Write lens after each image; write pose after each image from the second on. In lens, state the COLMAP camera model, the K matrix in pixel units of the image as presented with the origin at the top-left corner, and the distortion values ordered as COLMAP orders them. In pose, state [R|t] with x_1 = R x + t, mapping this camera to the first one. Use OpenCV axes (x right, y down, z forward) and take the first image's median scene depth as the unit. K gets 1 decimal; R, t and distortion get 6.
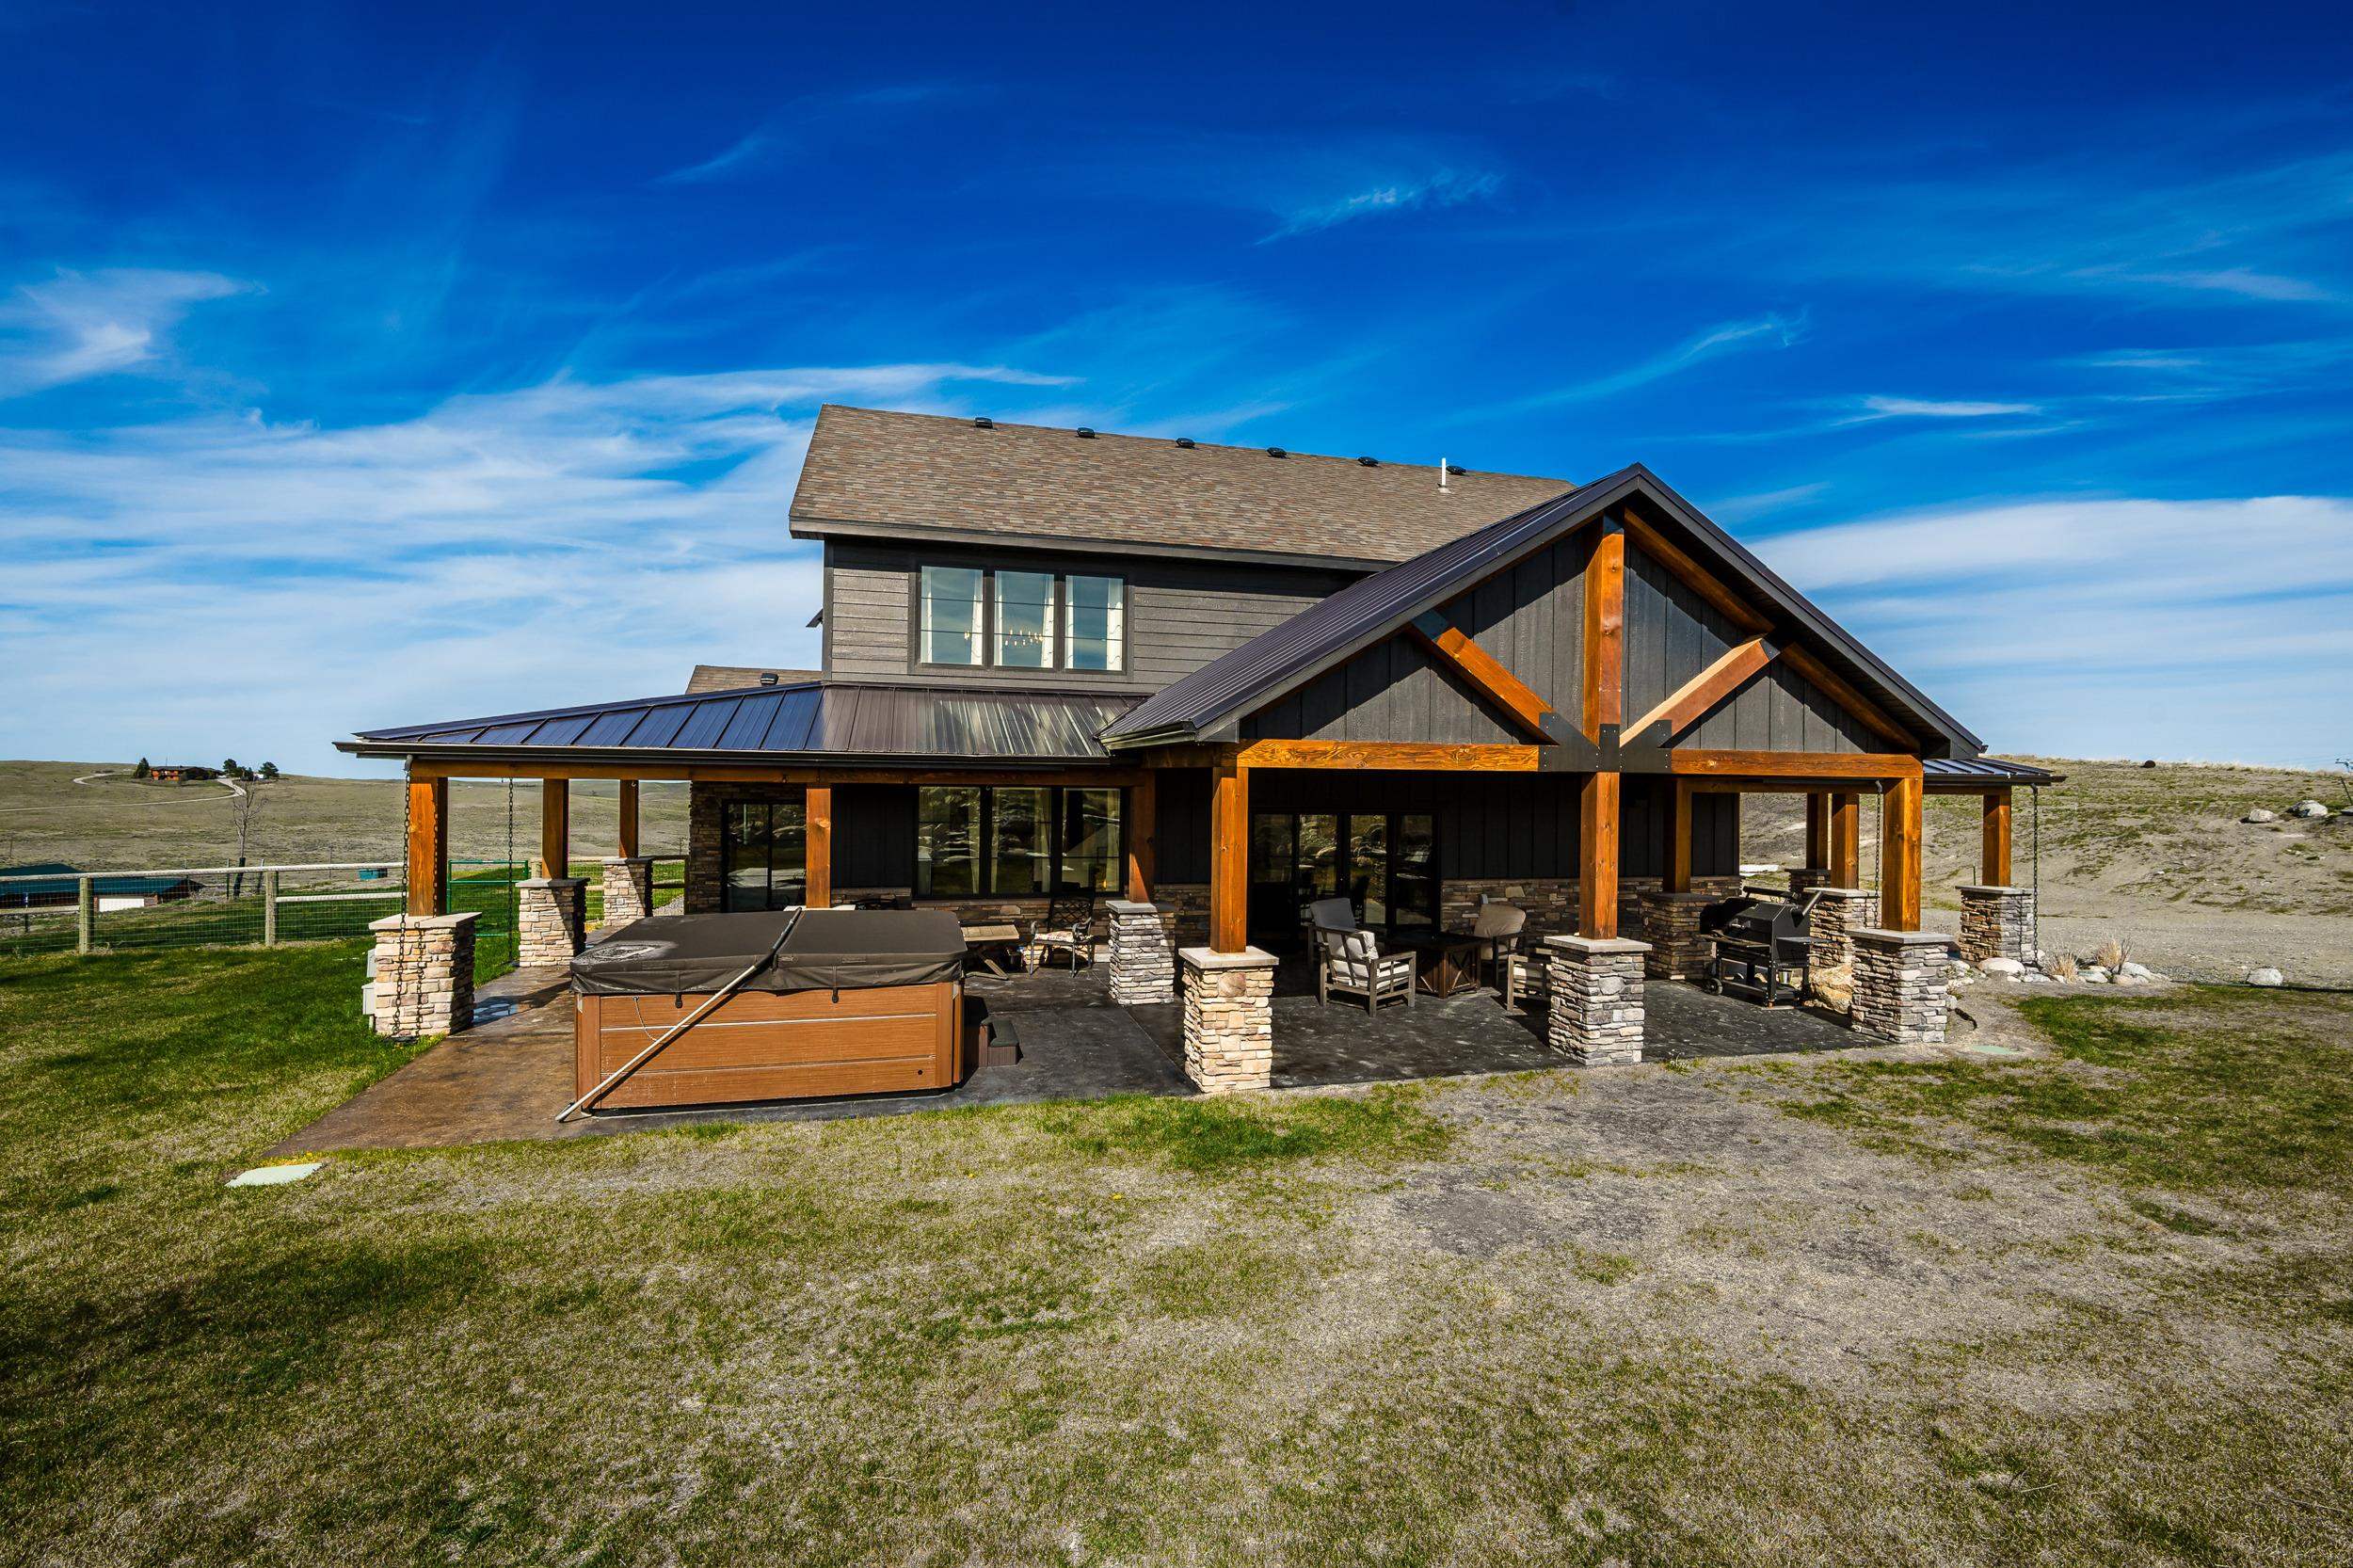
lens RADIAL K [[1034.1, 0, 1176.5], [0, 1034.1, 784.0], [0, 0, 1]] dist [-0.000127, 0.000405]
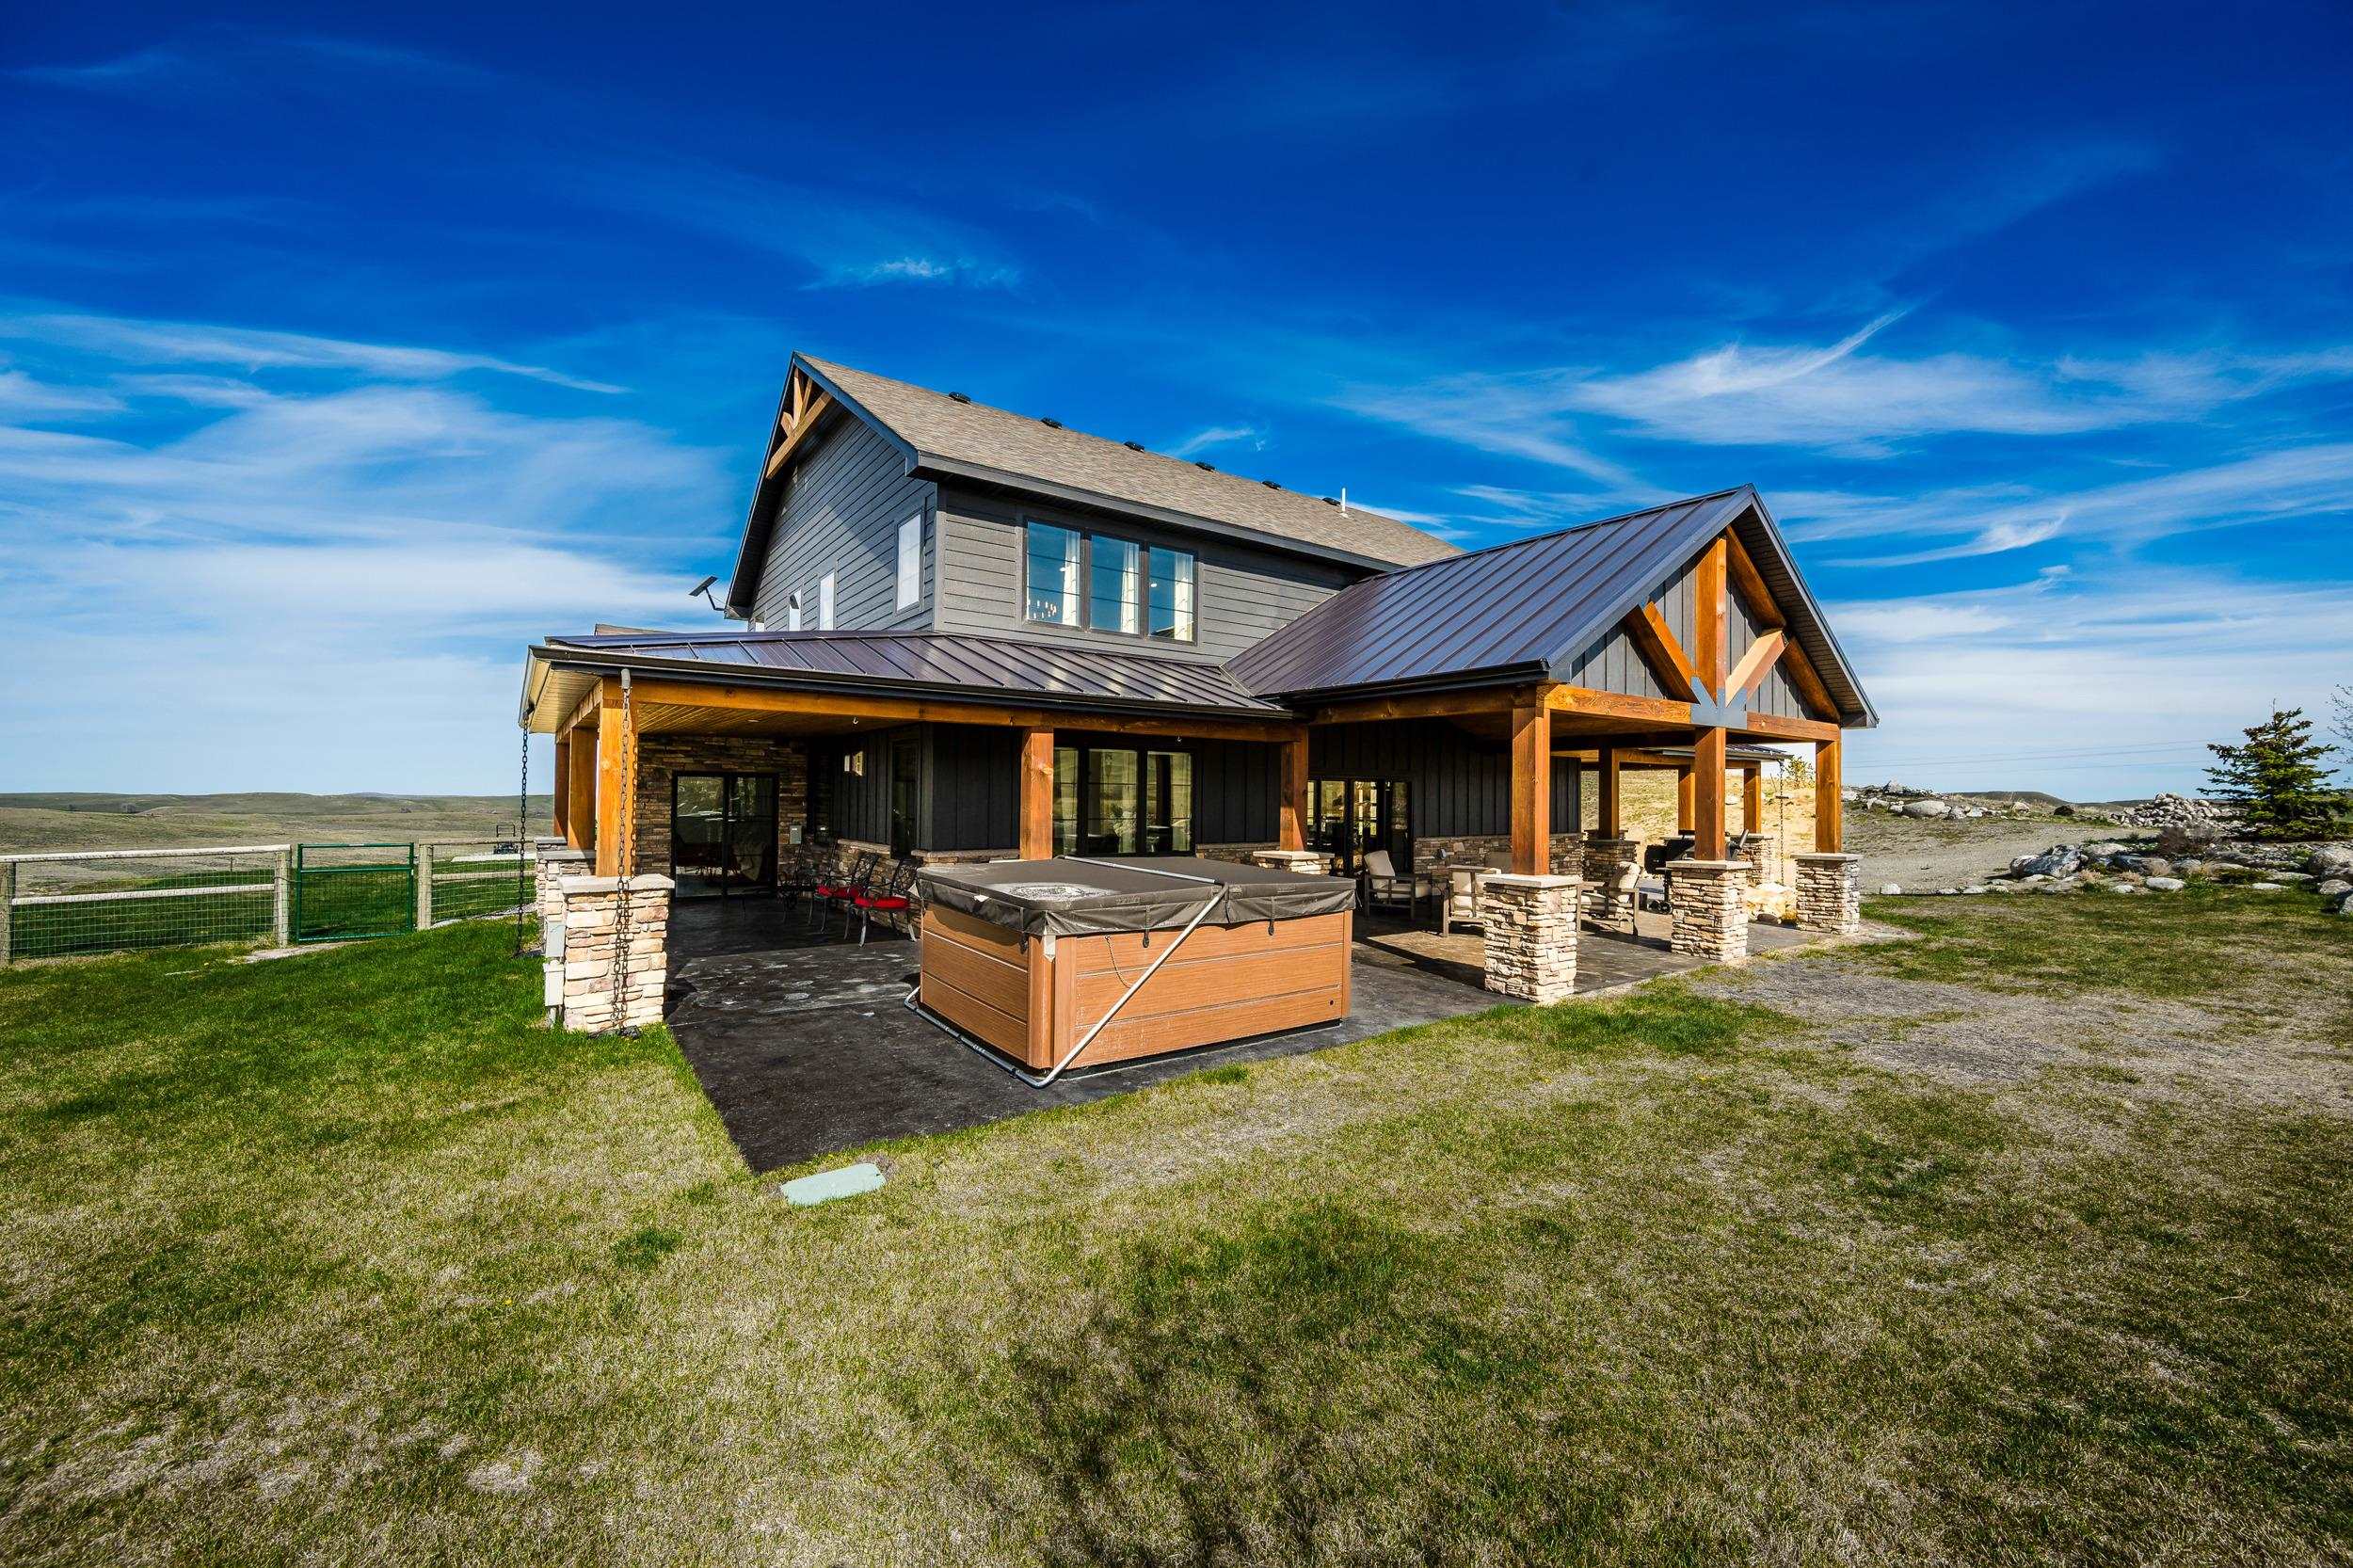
lens RADIAL K [[911.6, 0, 1176.5], [0, 911.6, 784.0], [0, 0, 1]] dist [-0.000361, -0.000179]
pose [[0.933019, 0.001472, 0.359823, -0.592605], [0.002380, 0.999945, -0.010262, 0.066639], [-0.359818, 0.010431, 0.932964, 0.202684]]
